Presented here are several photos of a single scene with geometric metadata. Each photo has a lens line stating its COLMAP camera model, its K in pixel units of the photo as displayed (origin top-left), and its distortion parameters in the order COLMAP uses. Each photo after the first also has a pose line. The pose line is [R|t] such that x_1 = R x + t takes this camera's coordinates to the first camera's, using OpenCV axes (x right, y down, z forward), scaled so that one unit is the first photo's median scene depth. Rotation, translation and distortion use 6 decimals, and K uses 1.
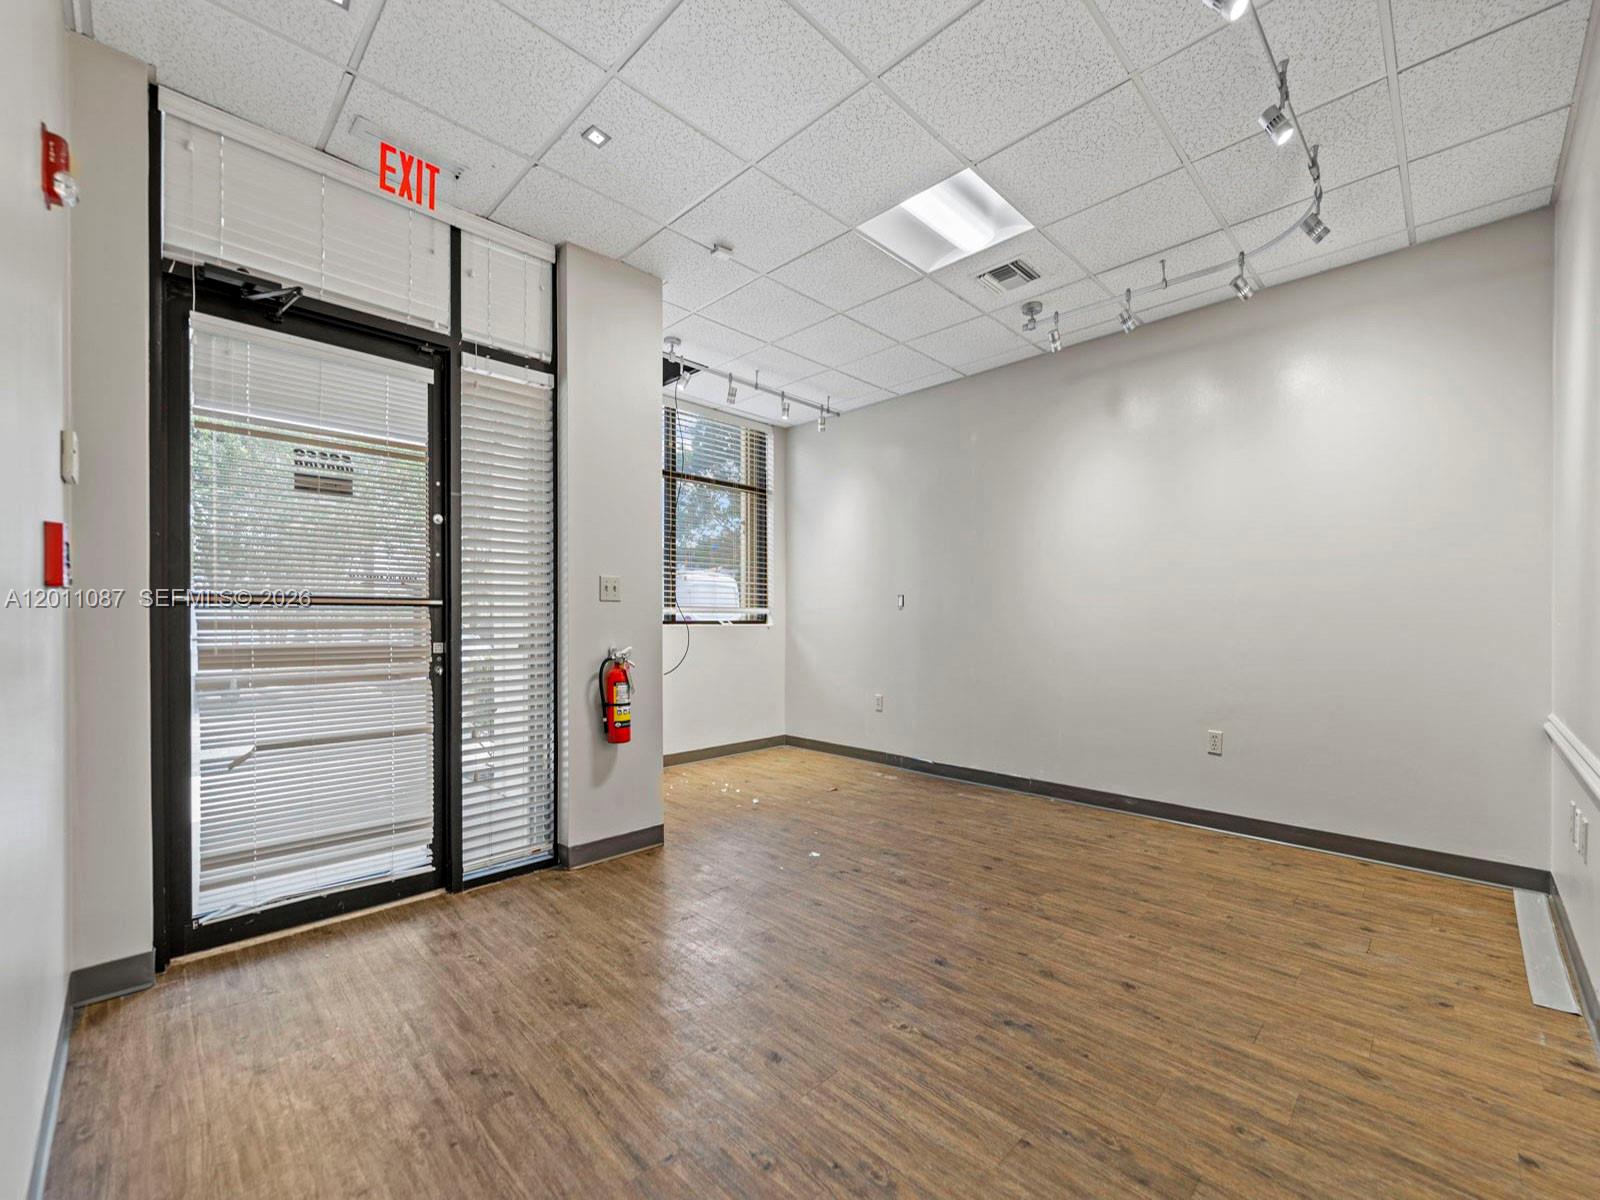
lens RADIAL K [[654.1, 0, 788.4], [0, 654.1, 613.9], [0, 0, 1]] dist [-0.004021, -0.000140]
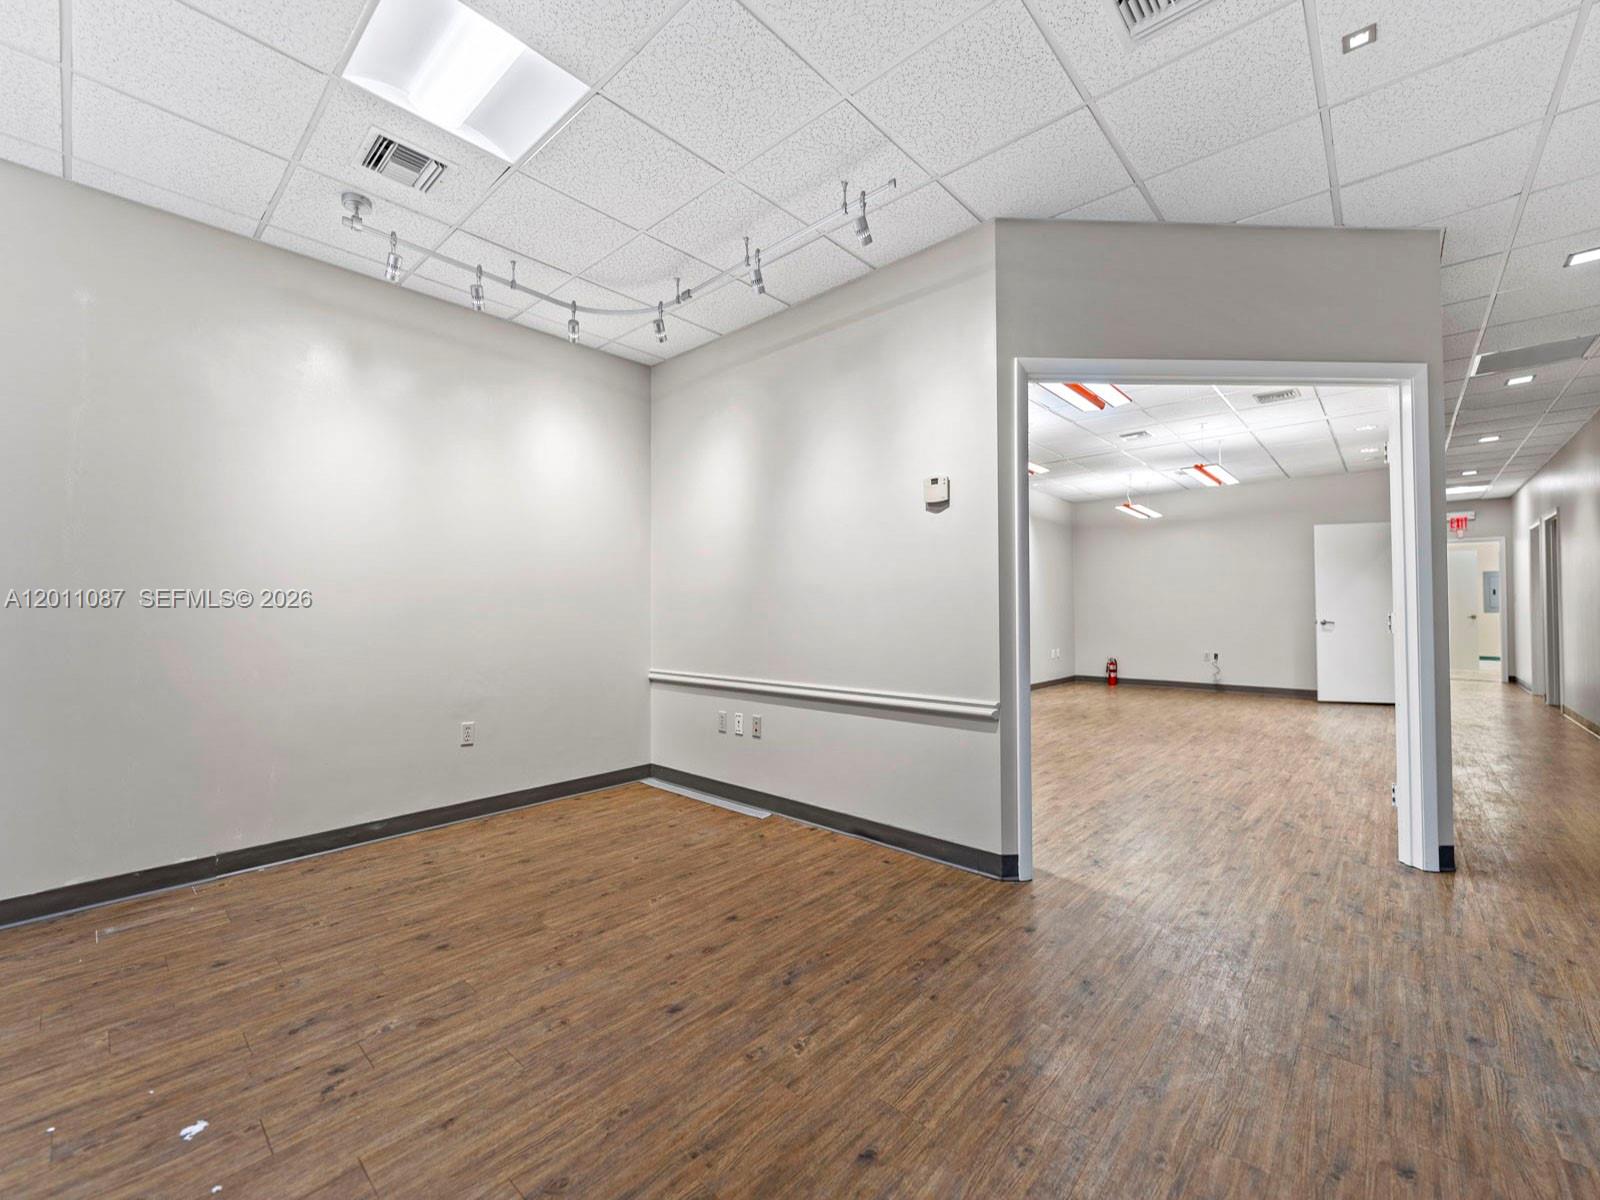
lens RADIAL K [[654.1, 0, 788.9], [0, 654.1, 601.8], [0, 0, 1]] dist [-0.004021, -0.000140]
pose [[-0.039856, 0.010089, 0.999155, -0.491907], [-0.001364, 0.999948, -0.010152, -0.003014], [-0.999205, -0.001767, -0.039840, 0.665170]]
